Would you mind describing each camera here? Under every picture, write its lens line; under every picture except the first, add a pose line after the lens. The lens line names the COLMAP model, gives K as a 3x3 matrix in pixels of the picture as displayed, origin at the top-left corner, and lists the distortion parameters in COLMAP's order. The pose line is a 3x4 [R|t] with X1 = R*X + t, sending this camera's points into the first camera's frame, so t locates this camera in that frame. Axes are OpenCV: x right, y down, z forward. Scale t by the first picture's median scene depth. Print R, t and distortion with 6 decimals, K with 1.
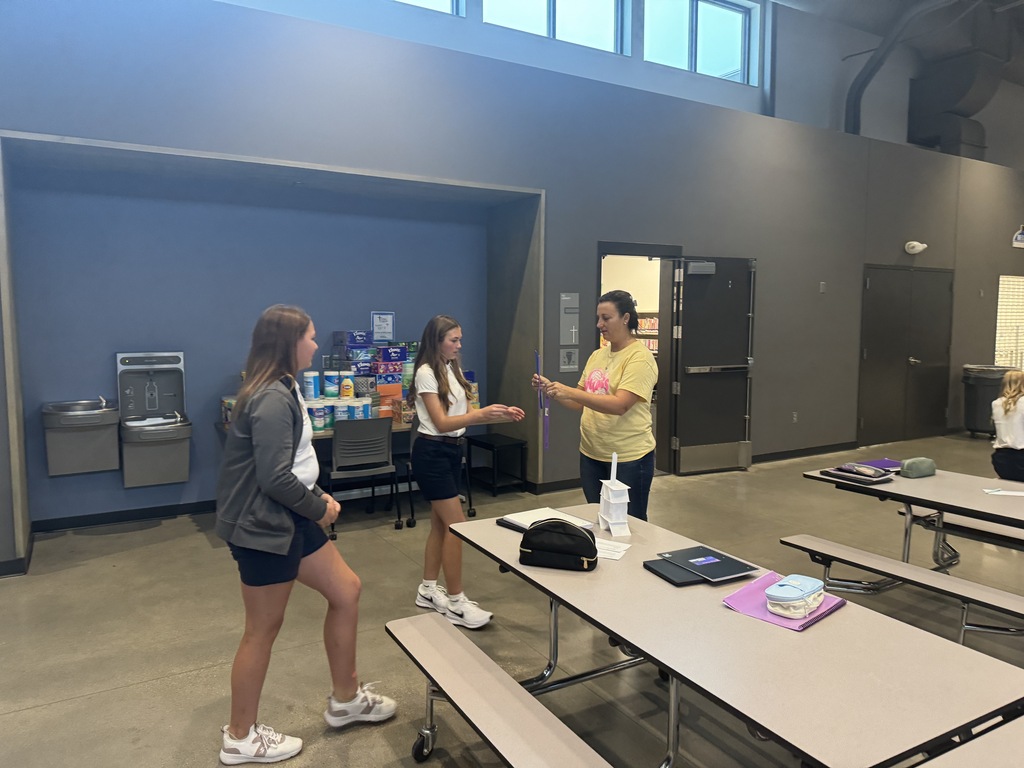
lens RADIAL K [[723.9, 0, 512.1], [0, 723.9, 379.5], [0, 0, 1]] dist [0.027136, -0.024861]
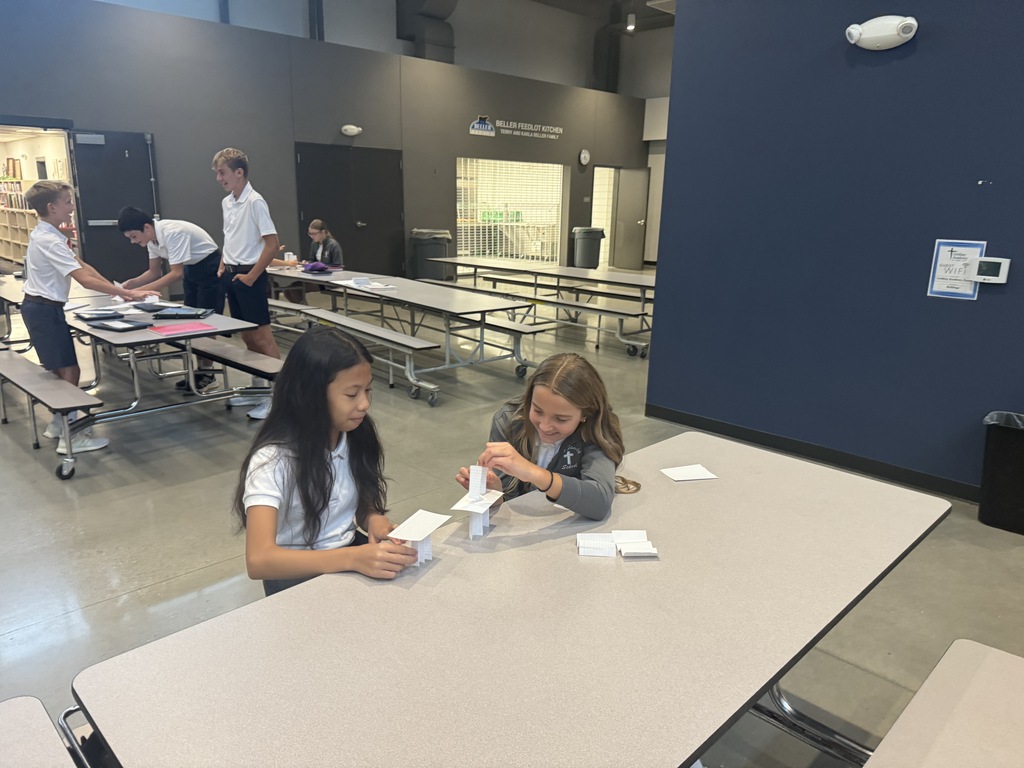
lens RADIAL K [[723.9, 0, 486.4], [0, 723.9, 394.7], [0, 0, 1]] dist [0.027136, -0.024861]
pose [[0.980177, -0.033458, 0.195278, 0.666420], [-0.001741, 0.984145, 0.177355, 0.055536], [-0.198116, -0.174179, 0.964578, -0.420399]]
